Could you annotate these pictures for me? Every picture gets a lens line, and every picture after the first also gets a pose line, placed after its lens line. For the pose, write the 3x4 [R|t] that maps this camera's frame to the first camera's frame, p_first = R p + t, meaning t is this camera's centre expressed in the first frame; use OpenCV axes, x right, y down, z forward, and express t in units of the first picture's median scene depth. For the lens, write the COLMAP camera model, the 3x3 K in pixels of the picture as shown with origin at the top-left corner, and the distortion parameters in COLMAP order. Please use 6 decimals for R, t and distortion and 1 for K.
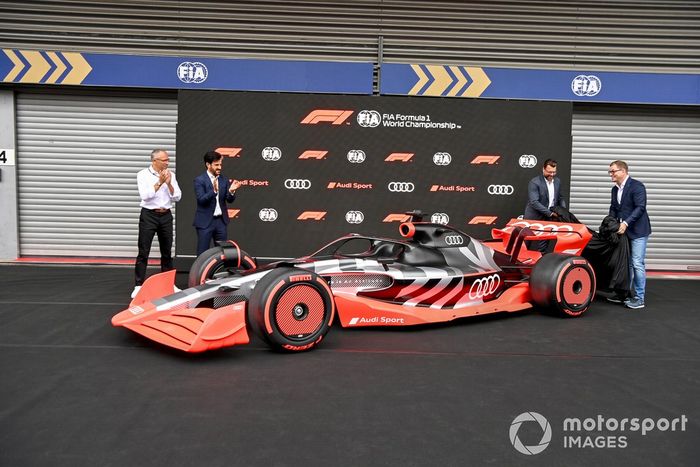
lens RADIAL K [[633.6, 0, 346.5], [0, 633.6, 223.0], [0, 0, 1]] dist [0.004064, 0.019943]
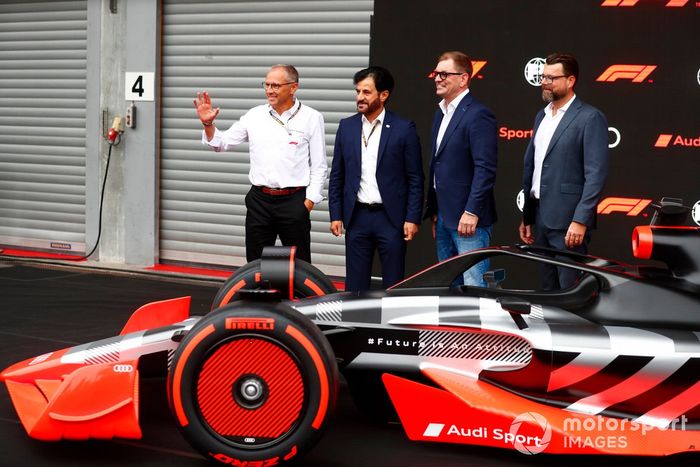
lens RADIAL K [[1345.5, 0, 355.3], [0, 1345.5, 250.6], [0, 0, 1]] dist [-0.254141, 0.000000]
pose [[0.856261, 0.051834, -0.513935, 0.277868], [-0.041283, 0.998637, 0.031937, -0.002843], [0.514890, -0.006129, 0.857234, 0.082014]]
